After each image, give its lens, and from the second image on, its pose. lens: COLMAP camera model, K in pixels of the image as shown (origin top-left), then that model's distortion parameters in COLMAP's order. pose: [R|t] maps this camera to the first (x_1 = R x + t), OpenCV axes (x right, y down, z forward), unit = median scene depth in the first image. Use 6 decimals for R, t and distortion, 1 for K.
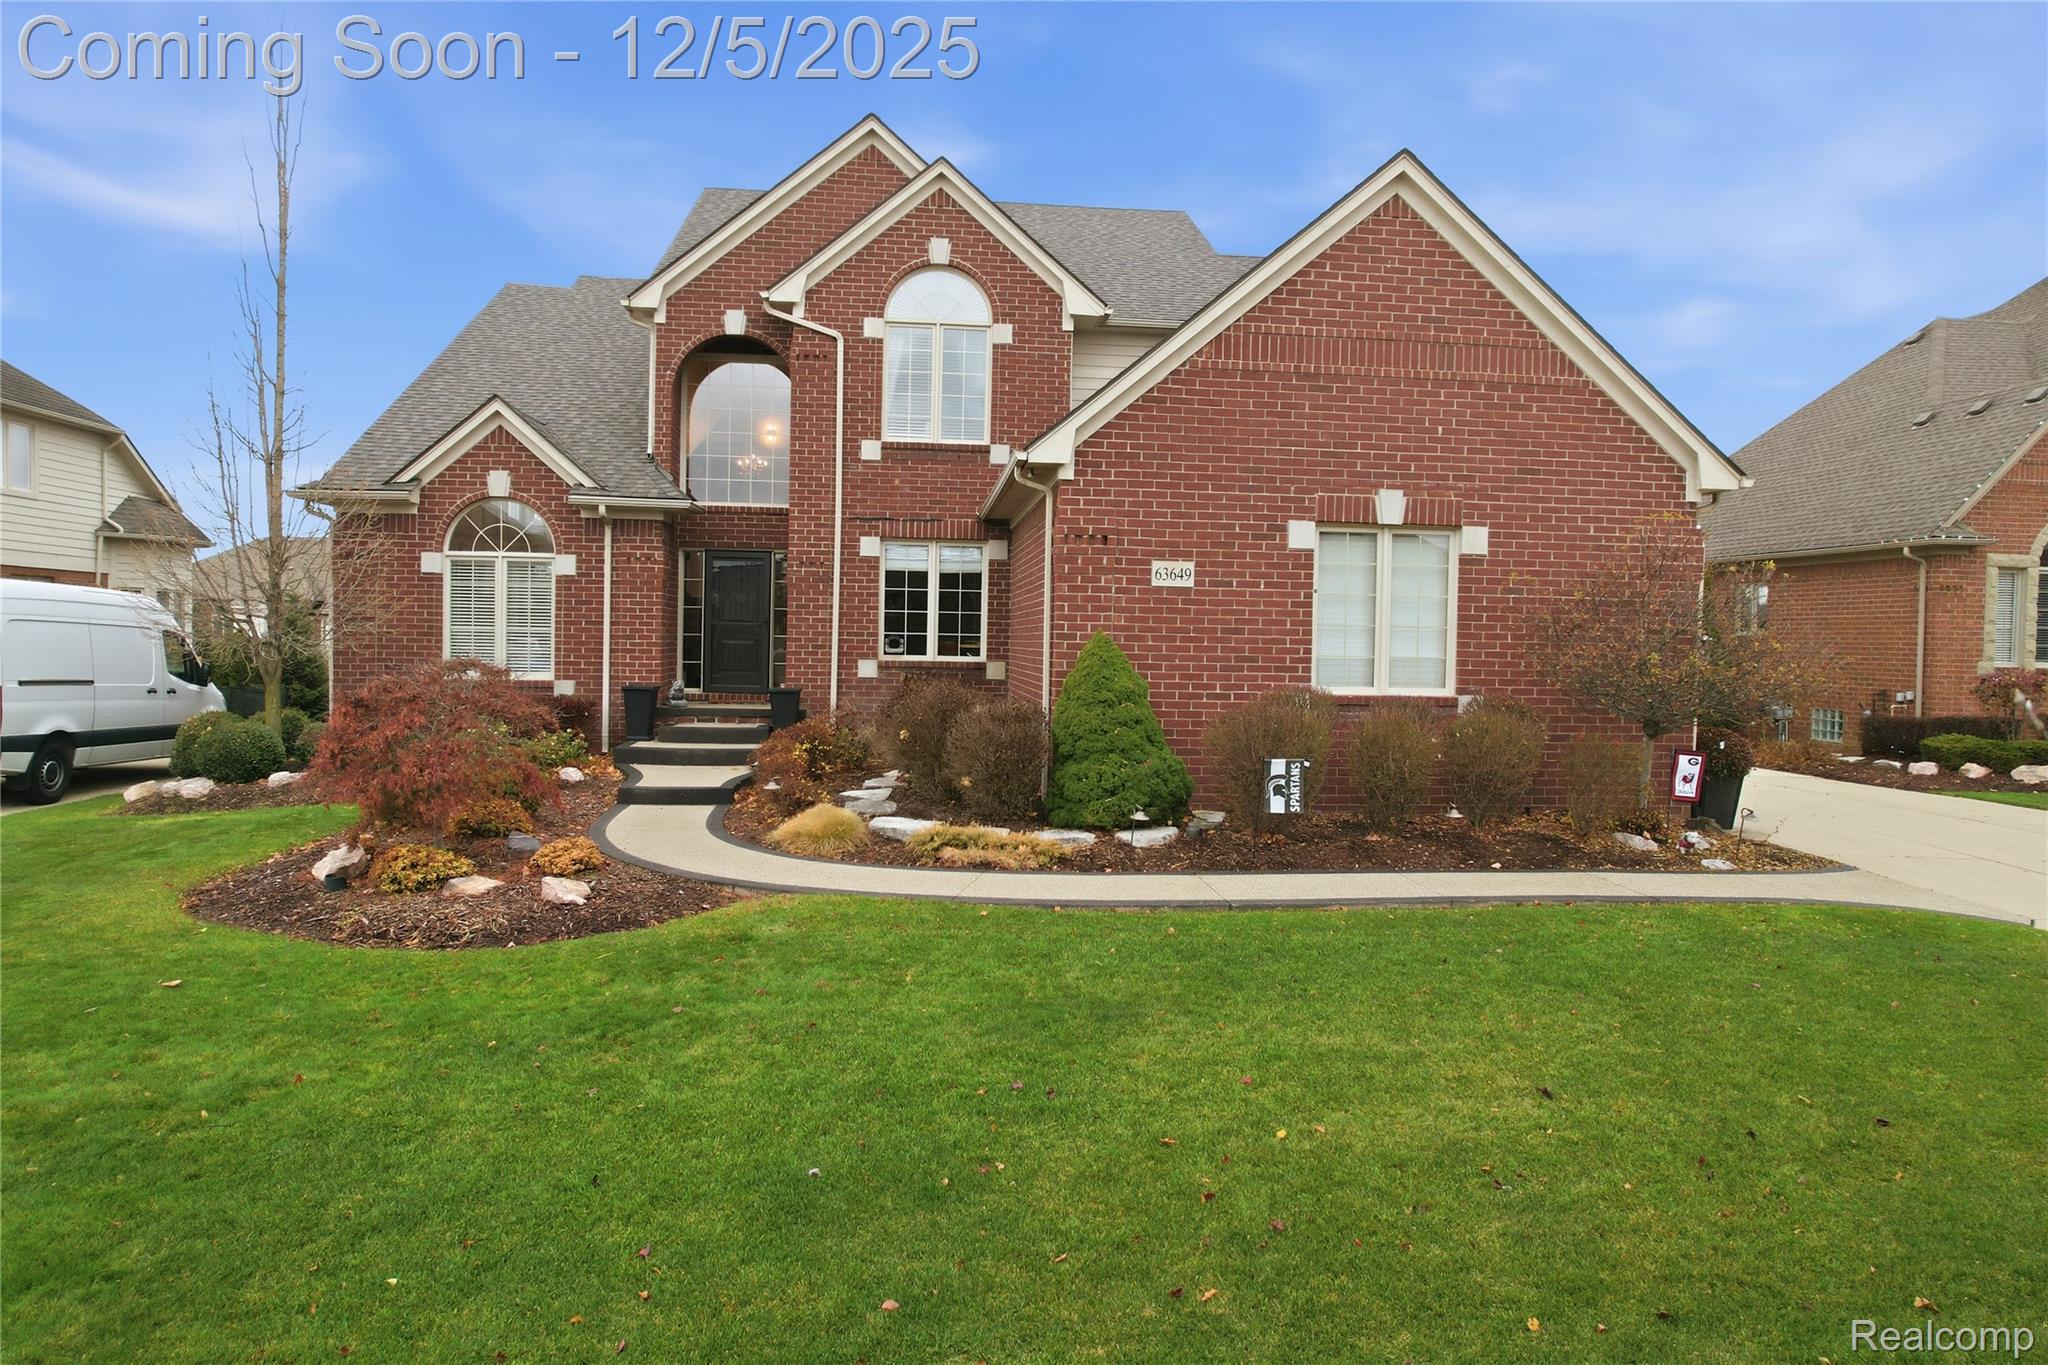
lens RADIAL K [[1299.0, 0, 1024.0], [0, 1299.0, 682.5], [0, 0, 1]] dist [-0.058405, 0.051114]
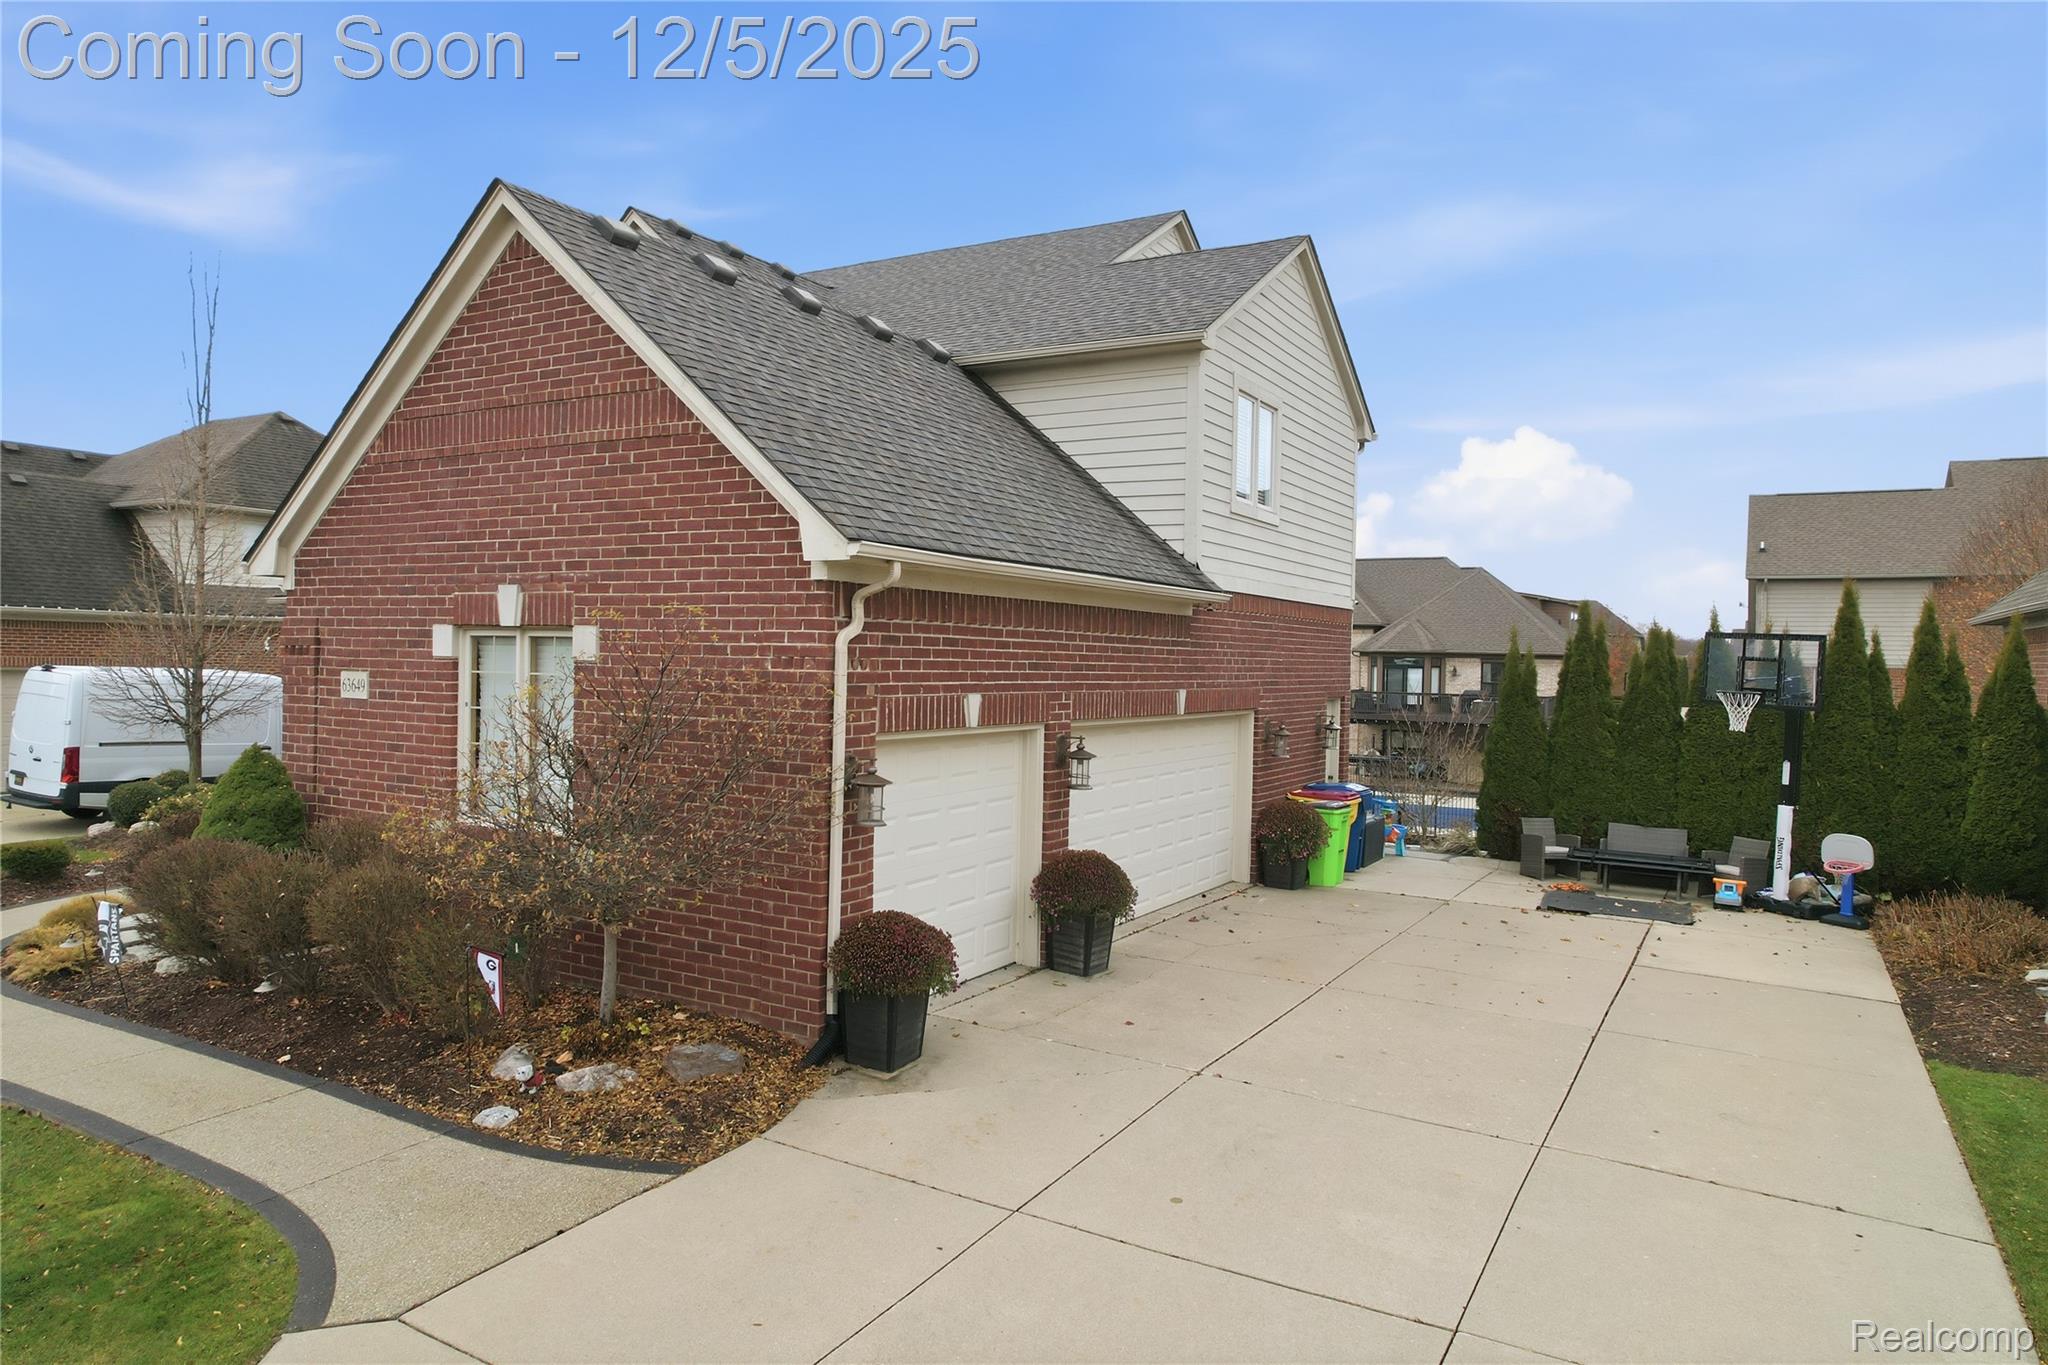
lens RADIAL K [[1299.0, 0, 1024.0], [0, 1299.0, 682.5], [0, 0, 1]] dist [-0.058405, 0.051114]
pose [[0.816804, 0.007293, -0.576870, 1.013594], [-0.021614, 0.999605, -0.017966, -0.076740], [0.576511, 0.027143, 0.816639, 0.503437]]
